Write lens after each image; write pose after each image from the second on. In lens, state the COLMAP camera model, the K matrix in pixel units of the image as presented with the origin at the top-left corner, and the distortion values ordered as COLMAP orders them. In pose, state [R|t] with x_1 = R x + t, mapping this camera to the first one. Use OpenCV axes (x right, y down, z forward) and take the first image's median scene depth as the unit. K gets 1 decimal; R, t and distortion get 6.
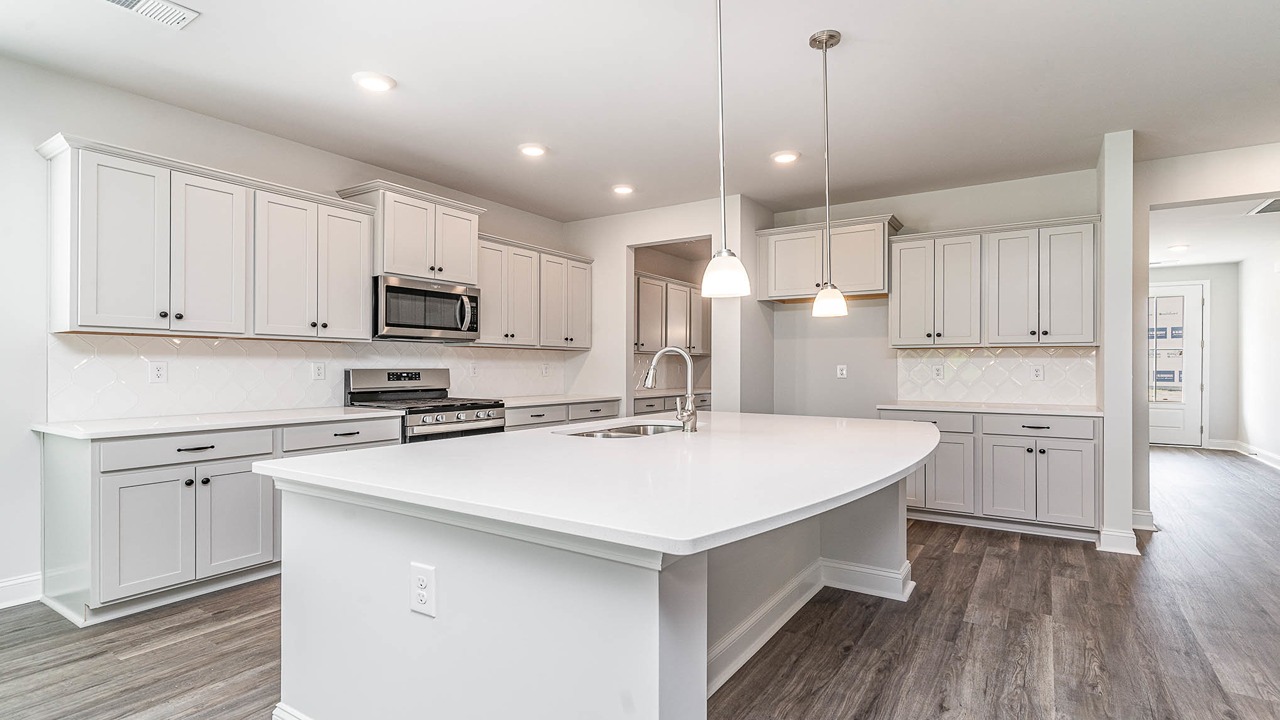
lens RADIAL K [[616.7, 0, 644.4], [0, 616.7, 364.0], [0, 0, 1]] dist [-0.000472, -0.001629]
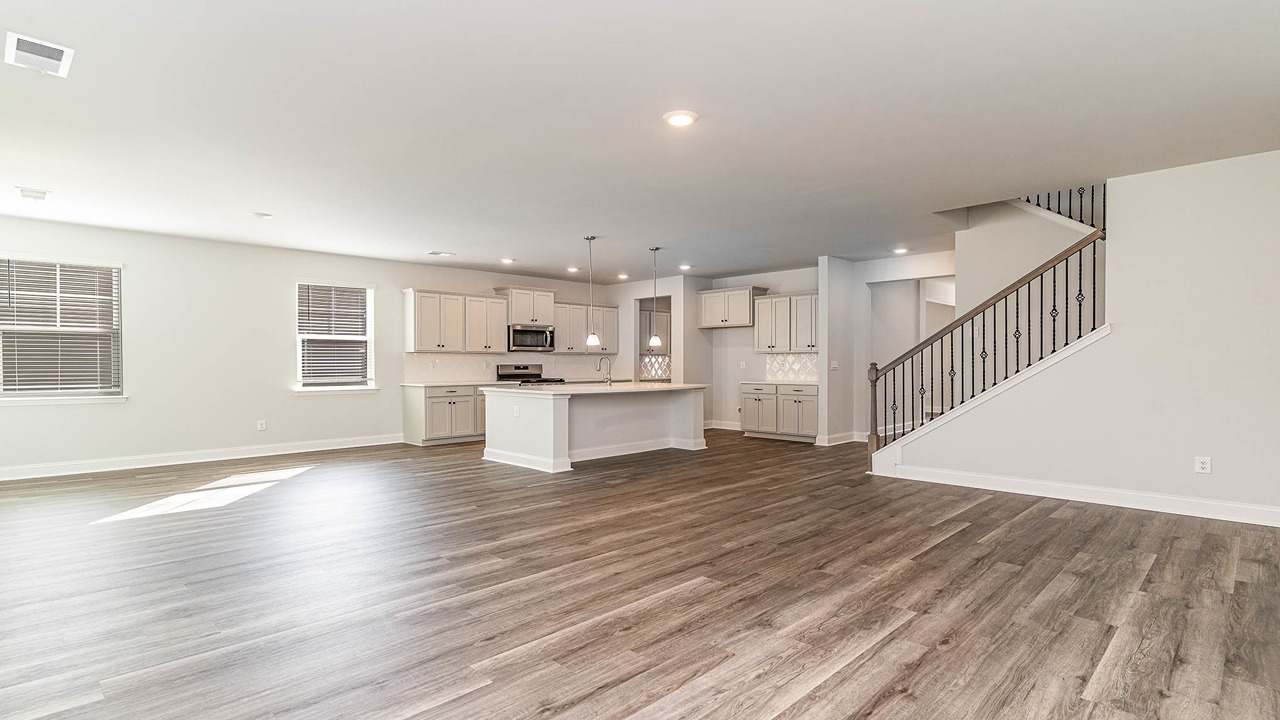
lens RADIAL K [[616.7, 0, 638.6], [0, 616.7, 354.5], [0, 0, 1]] dist [-0.000472, -0.001629]
pose [[0.979344, -0.005918, -0.202115, 0.503184], [0.003978, 0.999942, -0.010004, -0.004489], [0.202162, 0.008994, 0.979311, -1.158730]]
